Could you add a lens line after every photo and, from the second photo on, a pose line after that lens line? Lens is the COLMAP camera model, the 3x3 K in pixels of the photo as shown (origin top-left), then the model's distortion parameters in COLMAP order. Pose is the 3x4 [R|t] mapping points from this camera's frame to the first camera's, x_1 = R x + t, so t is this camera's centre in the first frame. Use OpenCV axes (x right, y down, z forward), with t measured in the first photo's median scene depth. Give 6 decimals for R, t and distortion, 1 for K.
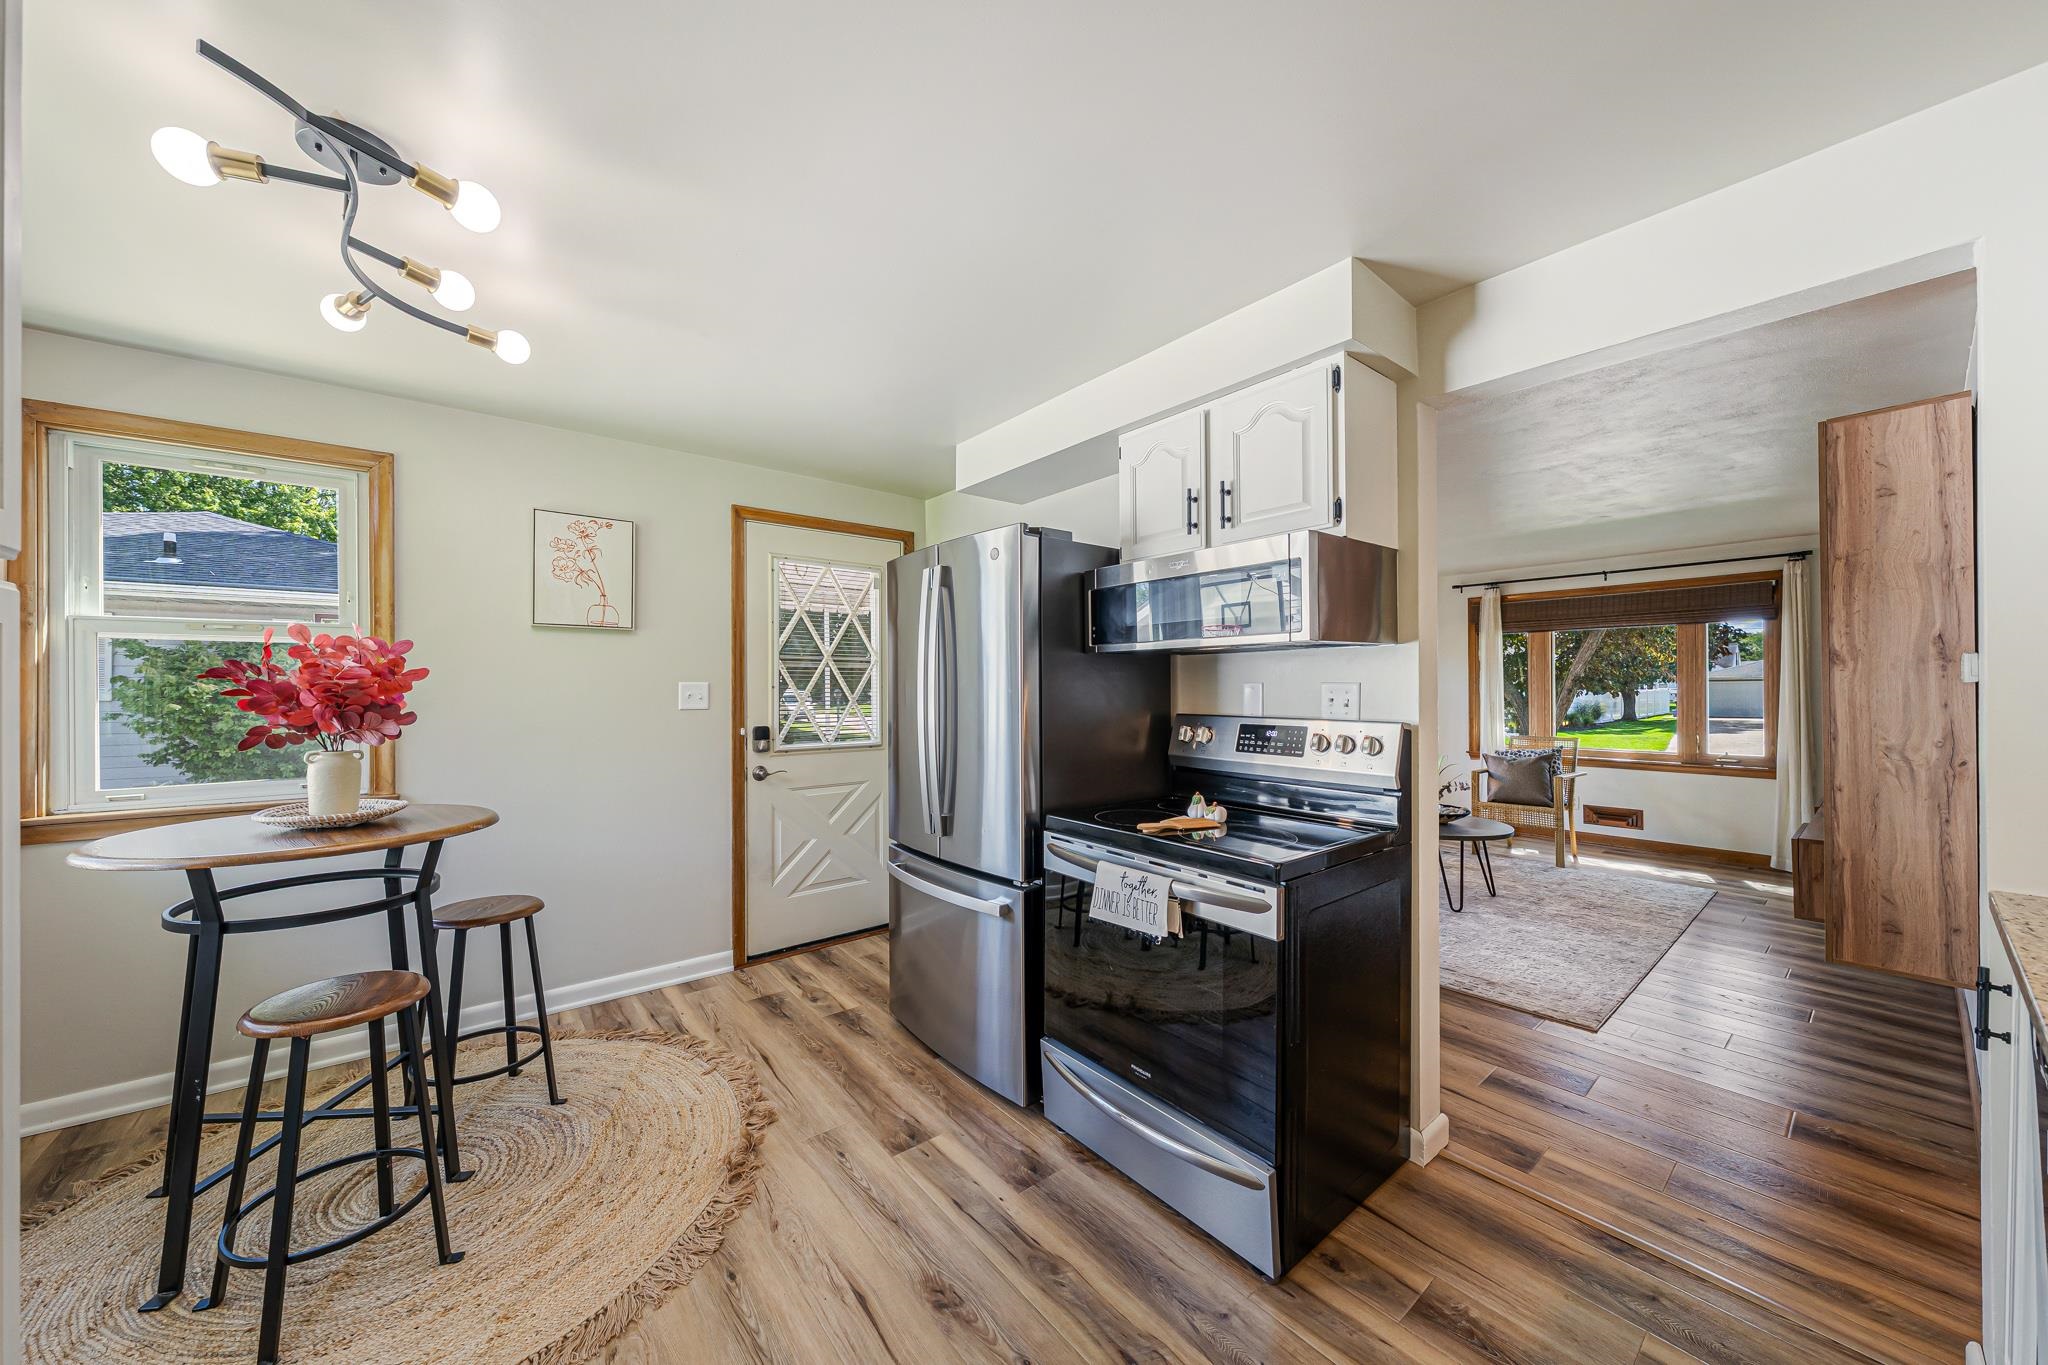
lens RADIAL K [[712.3, 0, 1024.0], [0, 712.3, 682.5], [0, 0, 1]] dist [0.000151, 0.000006]
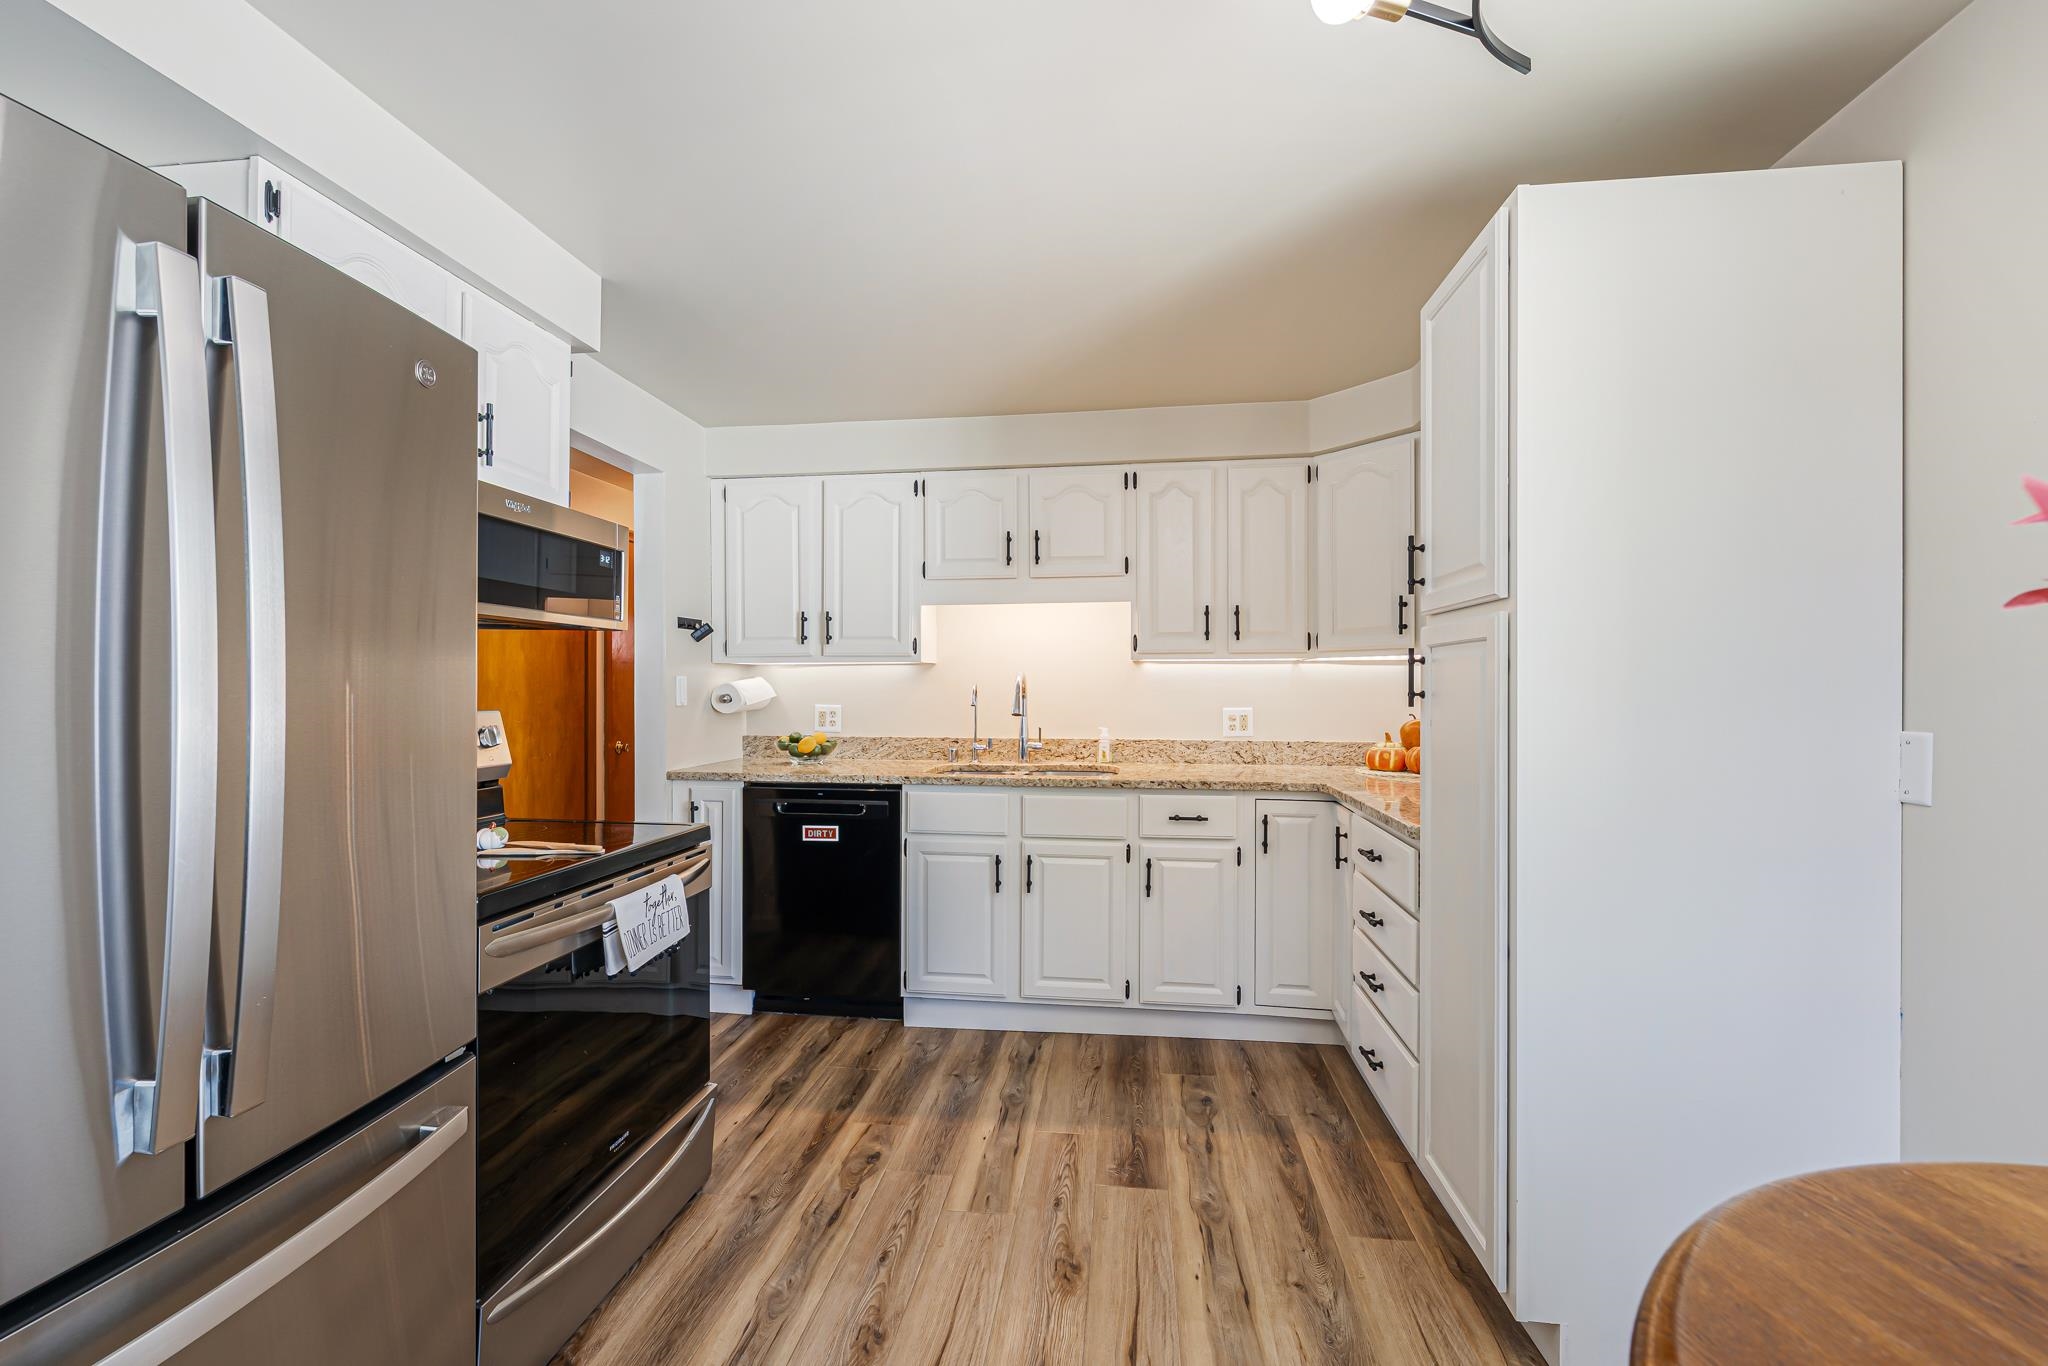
lens RADIAL K [[822.4, 0, 1024.0], [0, 822.4, 683.0], [0, 0, 1]] dist [0.000000, 0.000012]
pose [[-0.683572, 0.004624, 0.729868, -0.876046], [-0.003140, 0.999952, -0.009276, 0.028723], [-0.729876, -0.008633, -0.683525, 1.361319]]
